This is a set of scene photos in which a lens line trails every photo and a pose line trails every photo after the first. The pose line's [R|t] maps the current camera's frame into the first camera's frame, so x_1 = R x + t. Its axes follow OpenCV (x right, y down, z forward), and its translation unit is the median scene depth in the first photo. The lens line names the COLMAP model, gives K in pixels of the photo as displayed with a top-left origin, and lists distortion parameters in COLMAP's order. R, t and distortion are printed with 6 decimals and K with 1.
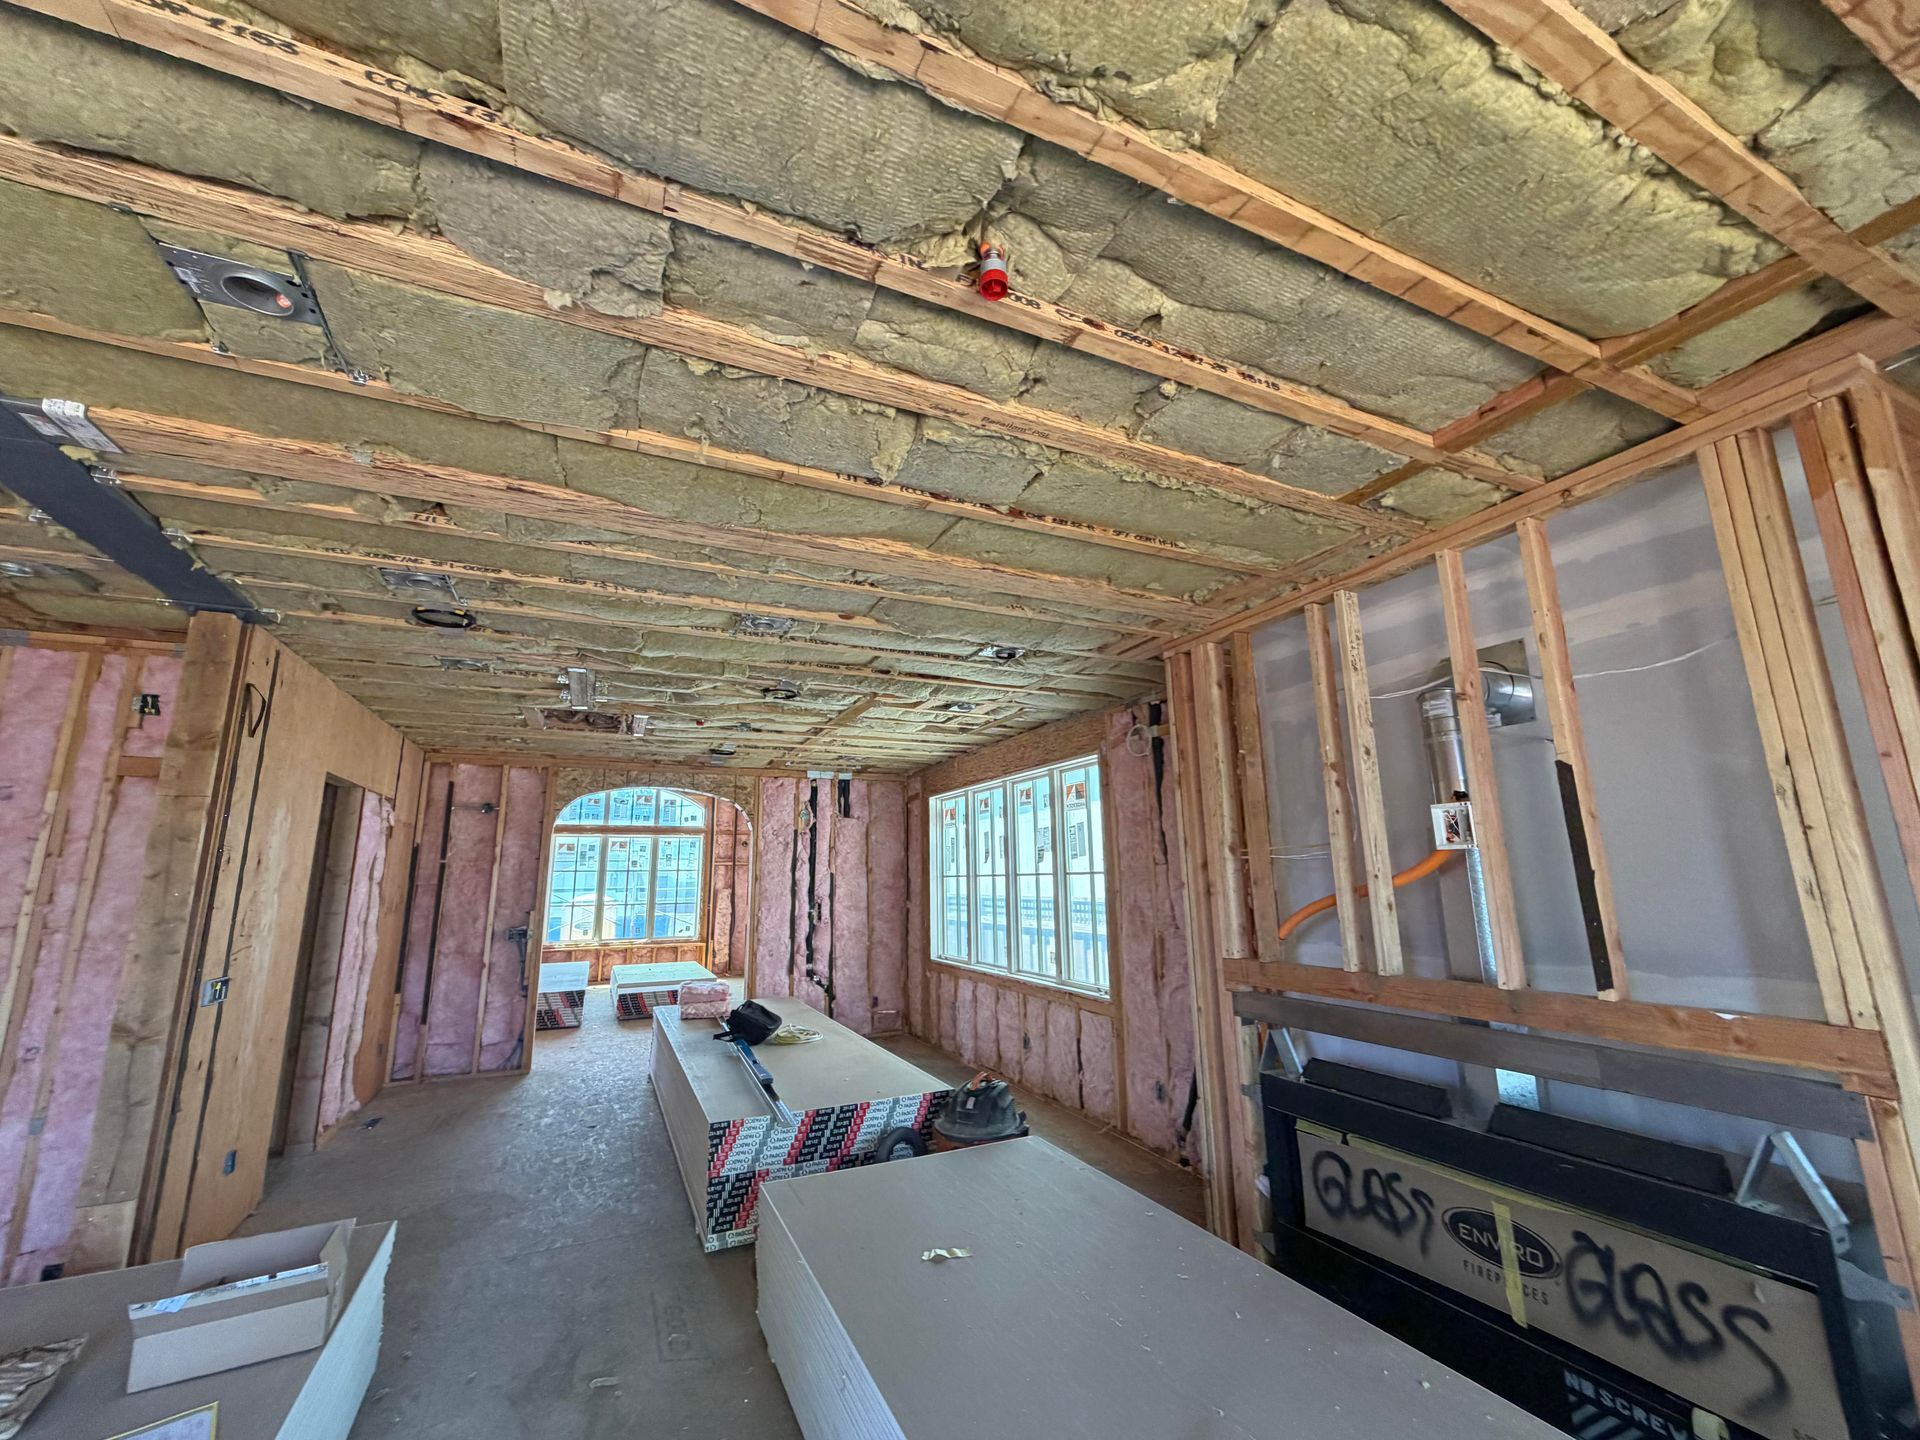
lens RADIAL K [[762.3, 0, 948.4], [0, 762.3, 719.9], [0, 0, 1]] dist [0.000126, 0.000776]
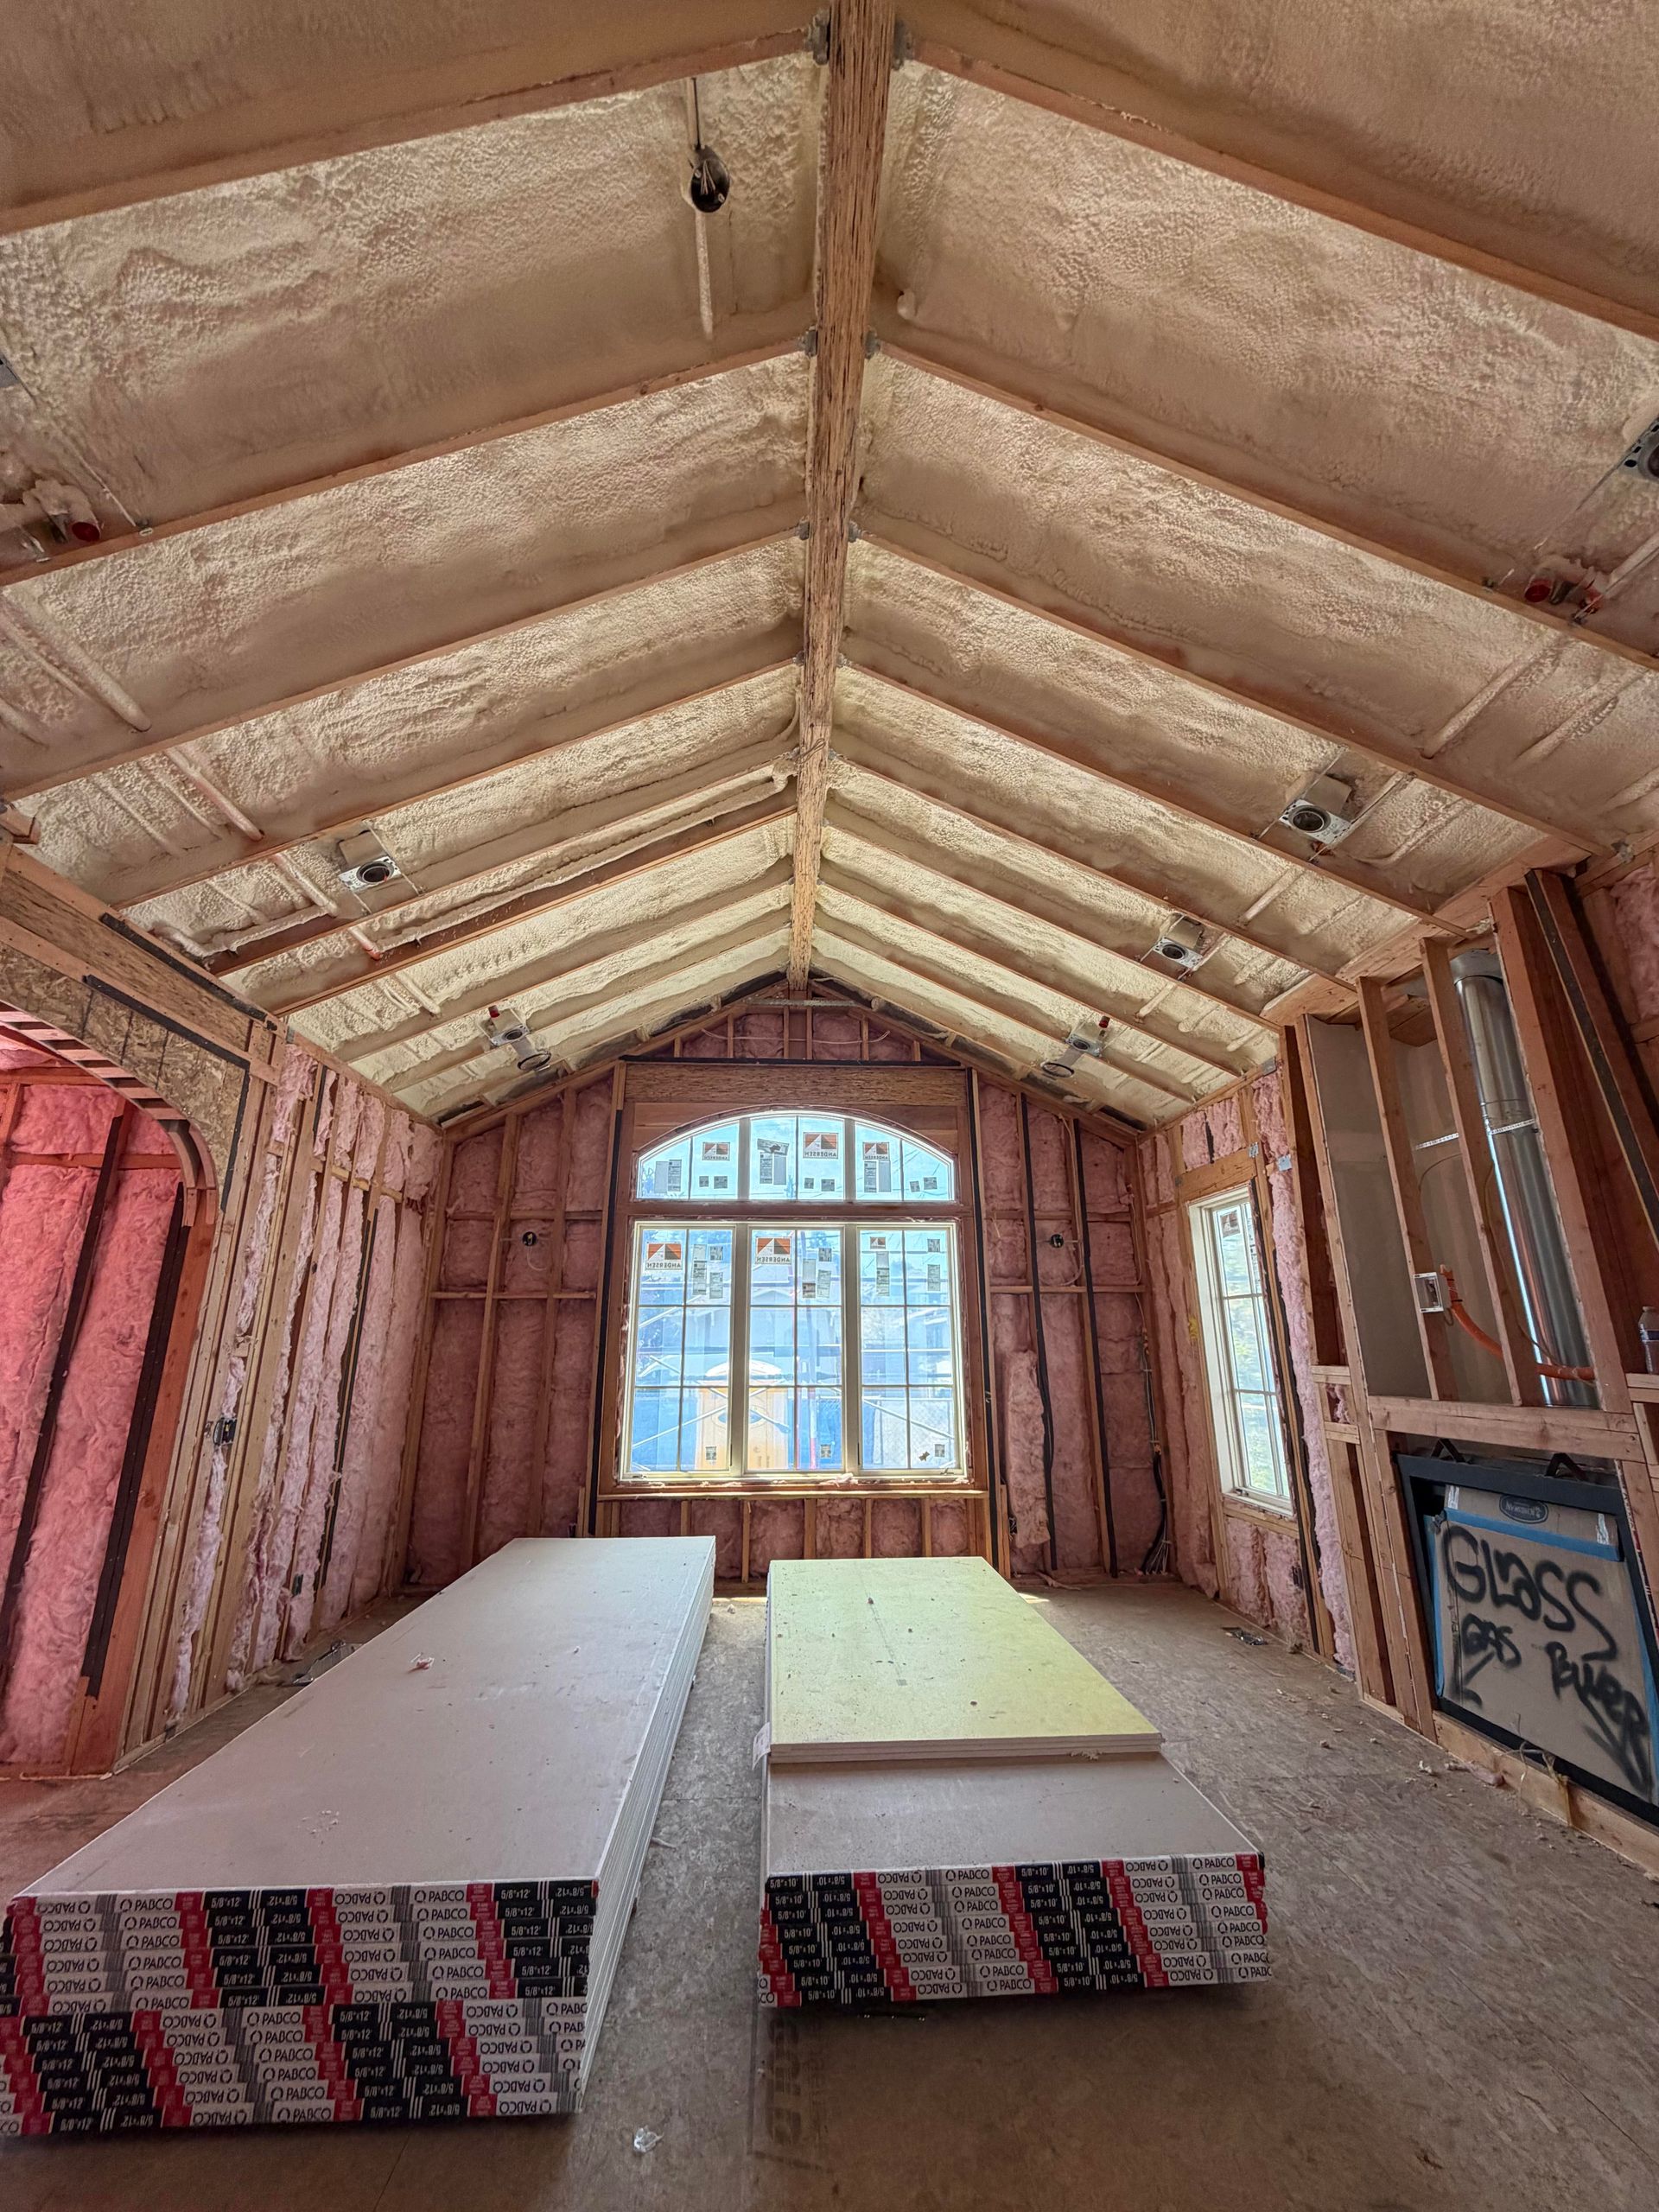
lens RADIAL K [[878.2, 0, 822.5], [0, 878.2, 1101.5], [0, 0, 1]] dist [0.000126, 0.000776]
pose [[0.931054, -0.087655, -0.354197, -0.435225], [0.064270, 0.994936, -0.077280, 0.241055], [0.359178, 0.049188, 0.931972, 1.062331]]
